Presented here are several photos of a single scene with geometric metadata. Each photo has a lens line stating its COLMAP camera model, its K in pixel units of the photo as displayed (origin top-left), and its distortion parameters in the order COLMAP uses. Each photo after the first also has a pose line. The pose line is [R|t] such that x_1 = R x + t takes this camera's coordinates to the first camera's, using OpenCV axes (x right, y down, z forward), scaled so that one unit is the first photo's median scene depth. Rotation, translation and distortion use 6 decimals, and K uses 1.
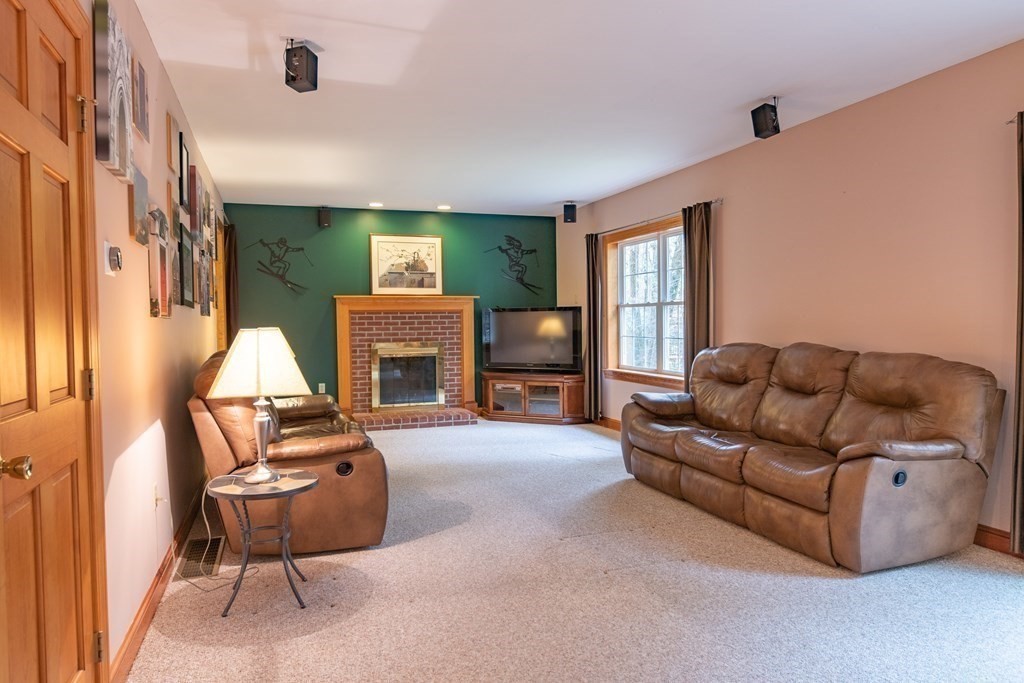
lens RADIAL K [[655.6, 0, 513.8], [0, 655.6, 340.4], [0, 0, 1]] dist [0.001858, -0.003015]
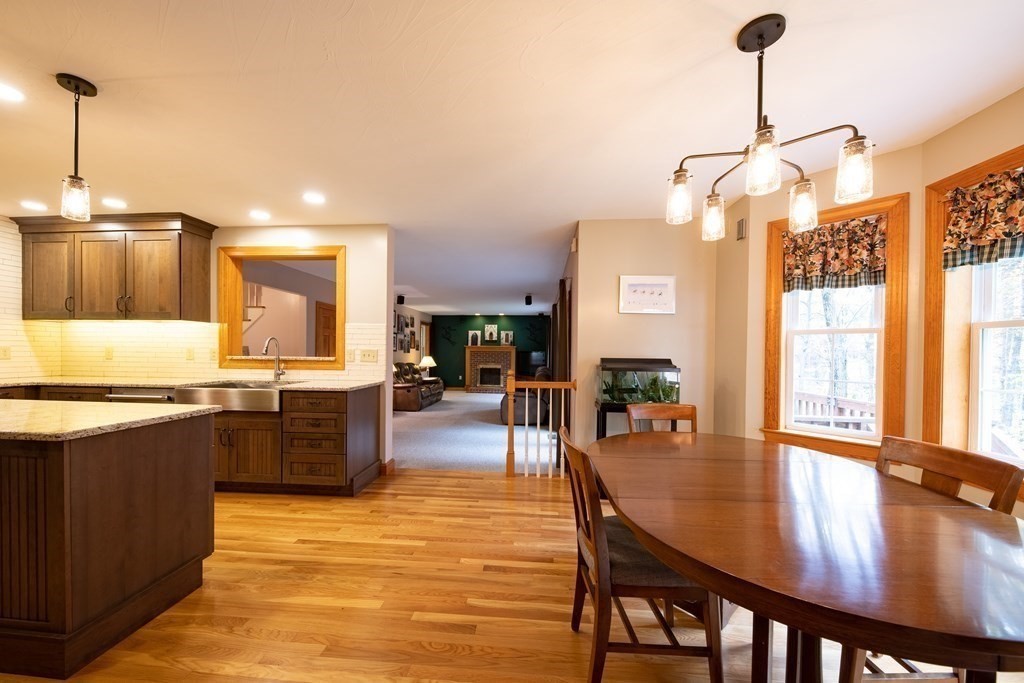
lens RADIAL K [[376.2, 0, 509.5], [0, 376.2, 355.2], [0, 0, 1]] dist [-0.002855, -0.000496]
pose [[0.908091, 0.026580, -0.417928, 0.582867], [-0.035064, 0.999305, -0.012635, -0.012727], [0.417302, 0.026128, 0.908392, -0.410102]]
